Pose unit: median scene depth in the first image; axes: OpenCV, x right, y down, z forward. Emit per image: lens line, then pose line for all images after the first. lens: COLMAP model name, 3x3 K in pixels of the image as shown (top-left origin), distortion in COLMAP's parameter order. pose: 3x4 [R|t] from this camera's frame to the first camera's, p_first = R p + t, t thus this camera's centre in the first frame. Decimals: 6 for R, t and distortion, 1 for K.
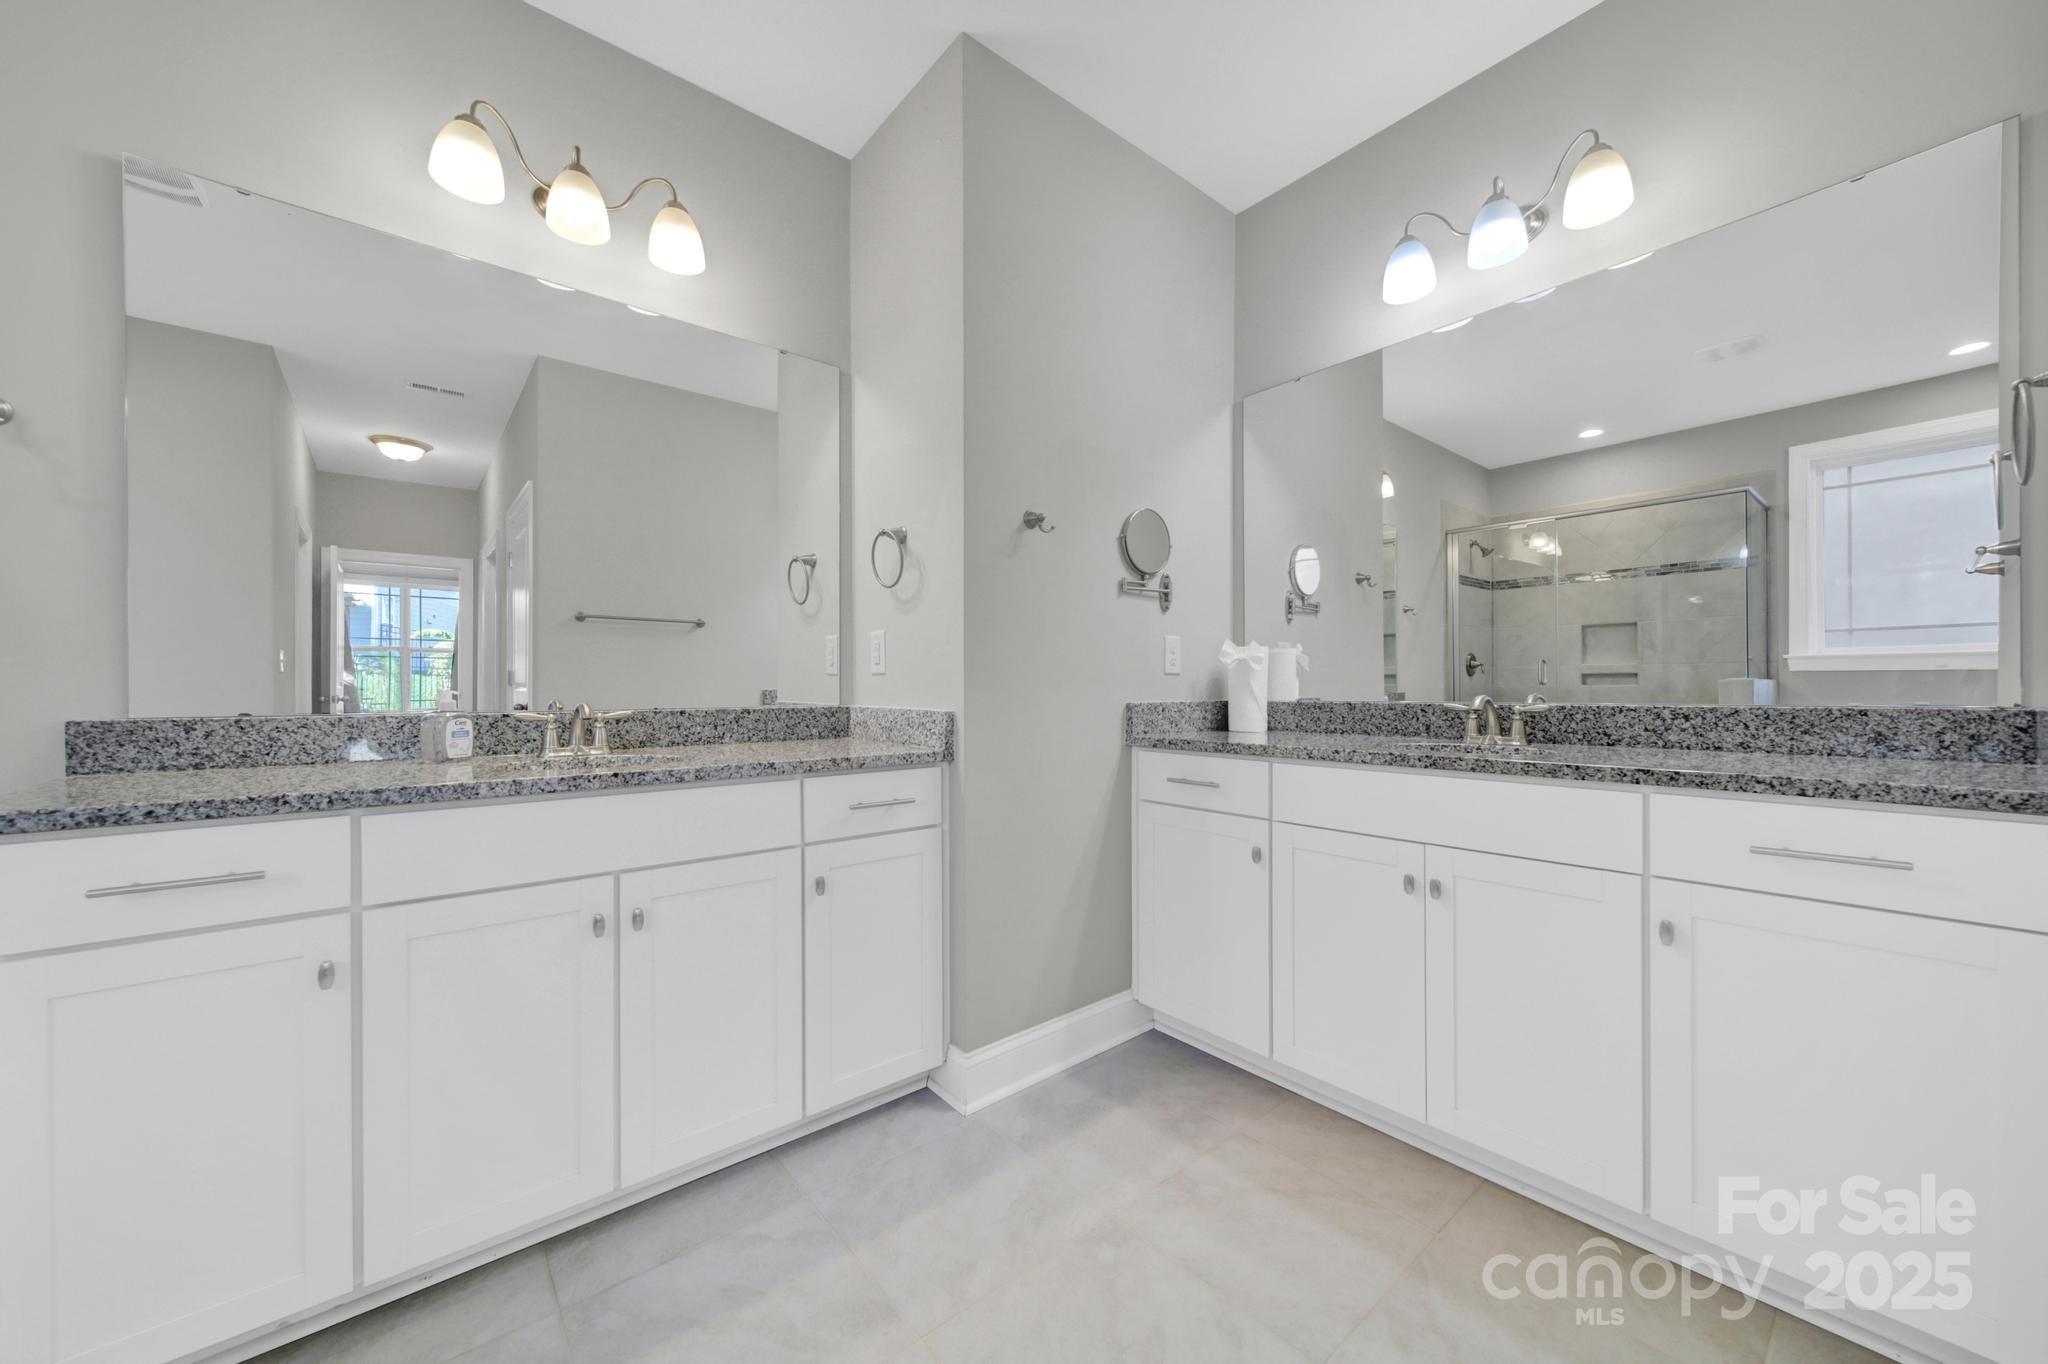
lens RADIAL K [[752.7, 0, 1028.1], [0, 752.7, 686.7], [0, 0, 1]] dist [-0.005779, -0.000246]
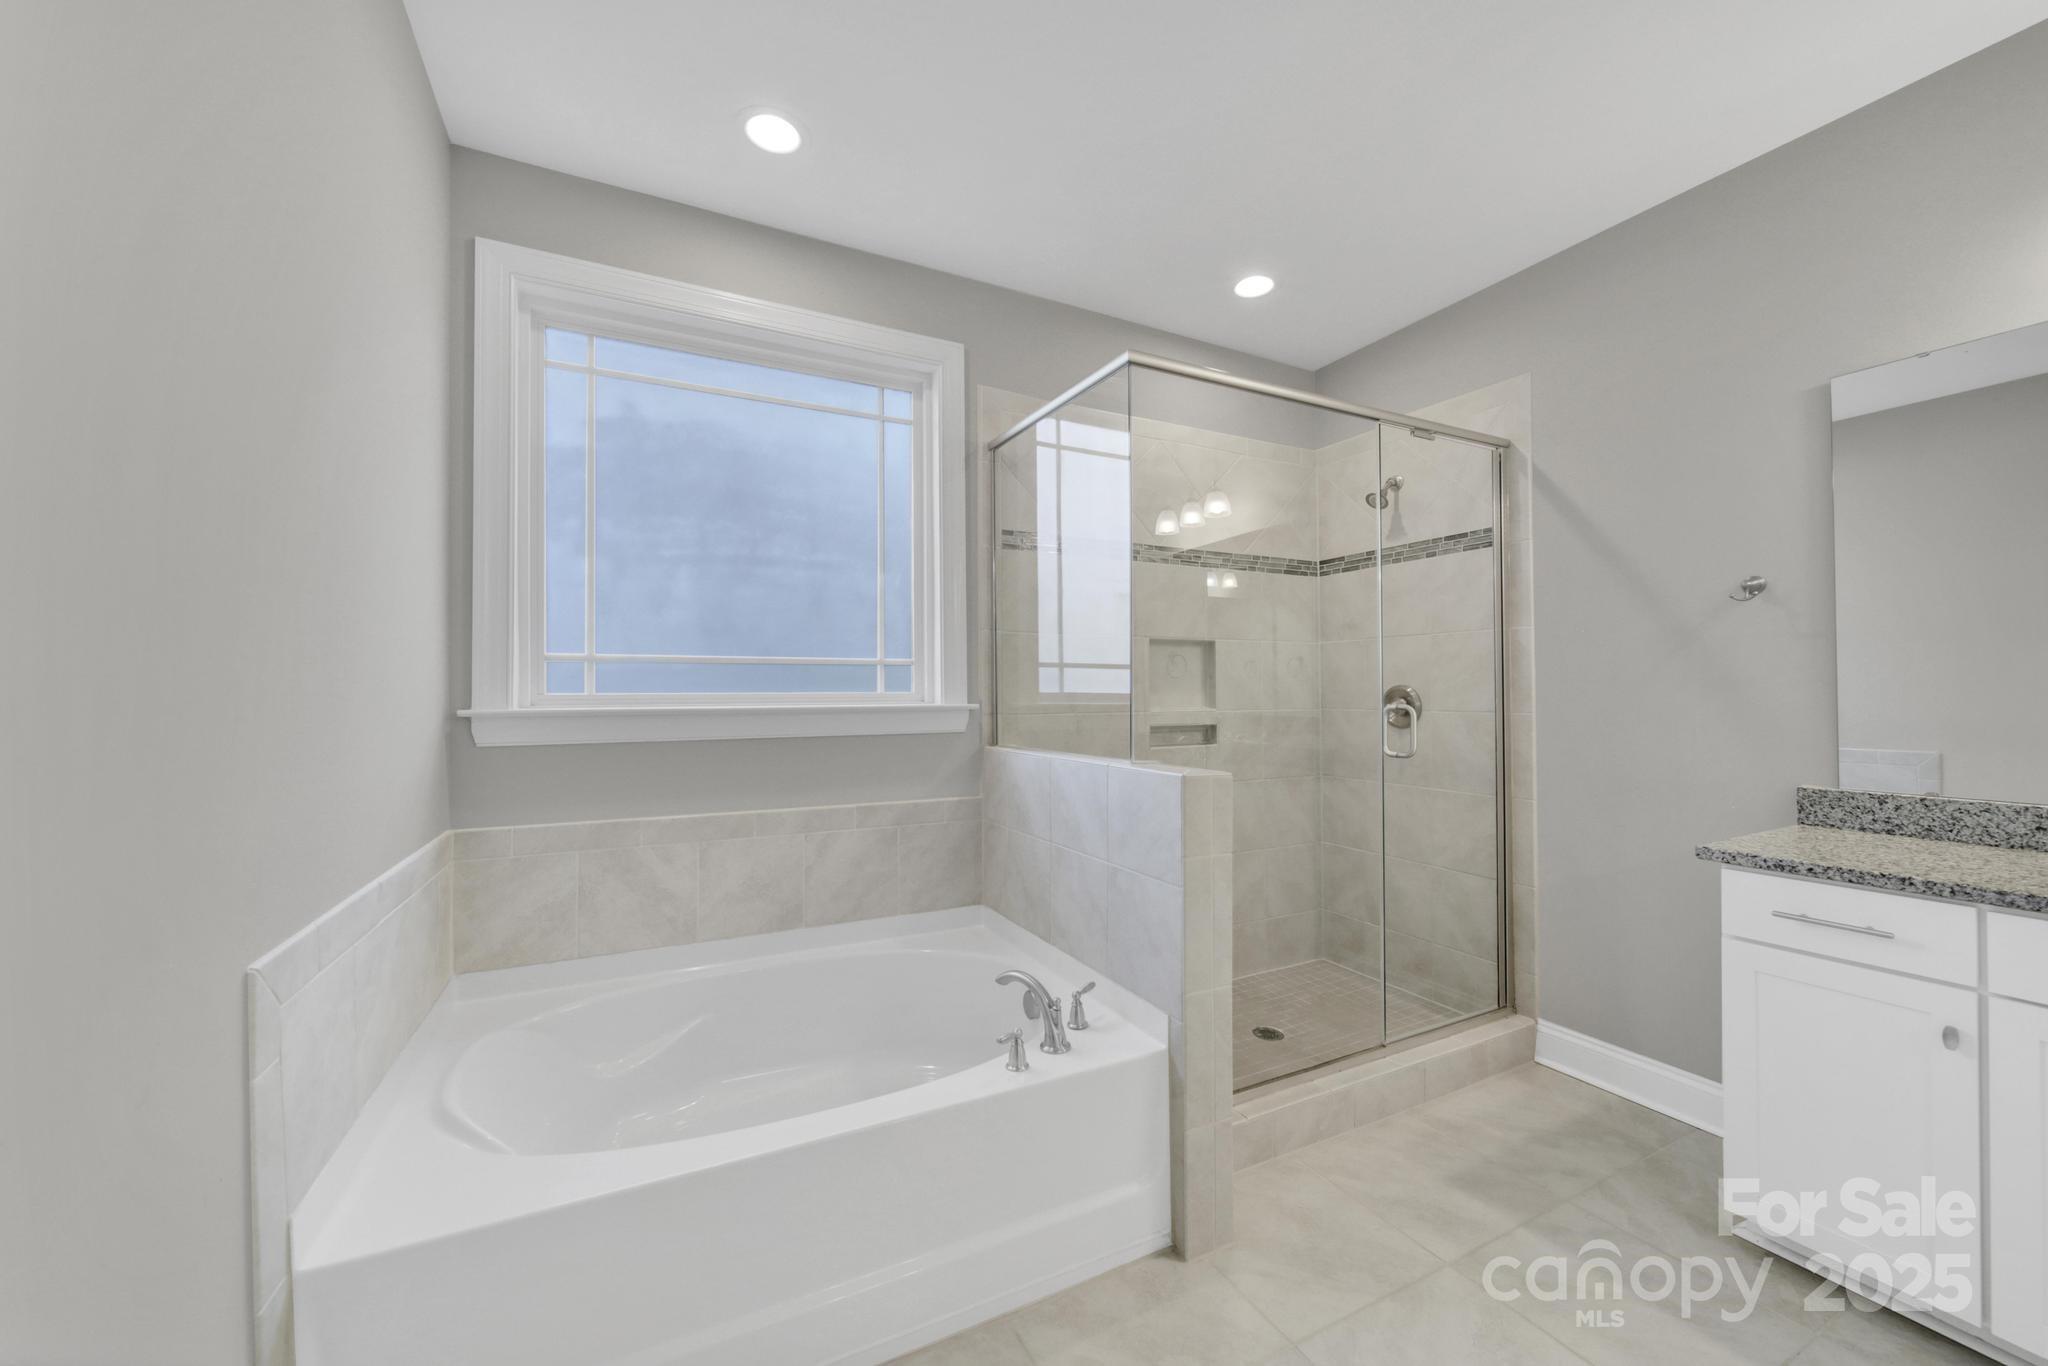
lens RADIAL K [[752.7, 0, 1019.7], [0, 752.7, 687.4], [0, 0, 1]] dist [-0.005779, -0.000246]
pose [[-0.239943, -0.001568, -0.970786, 0.480260], [0.005817, 0.999978, -0.003053, -0.148446], [0.970770, -0.006380, -0.239929, -0.122416]]
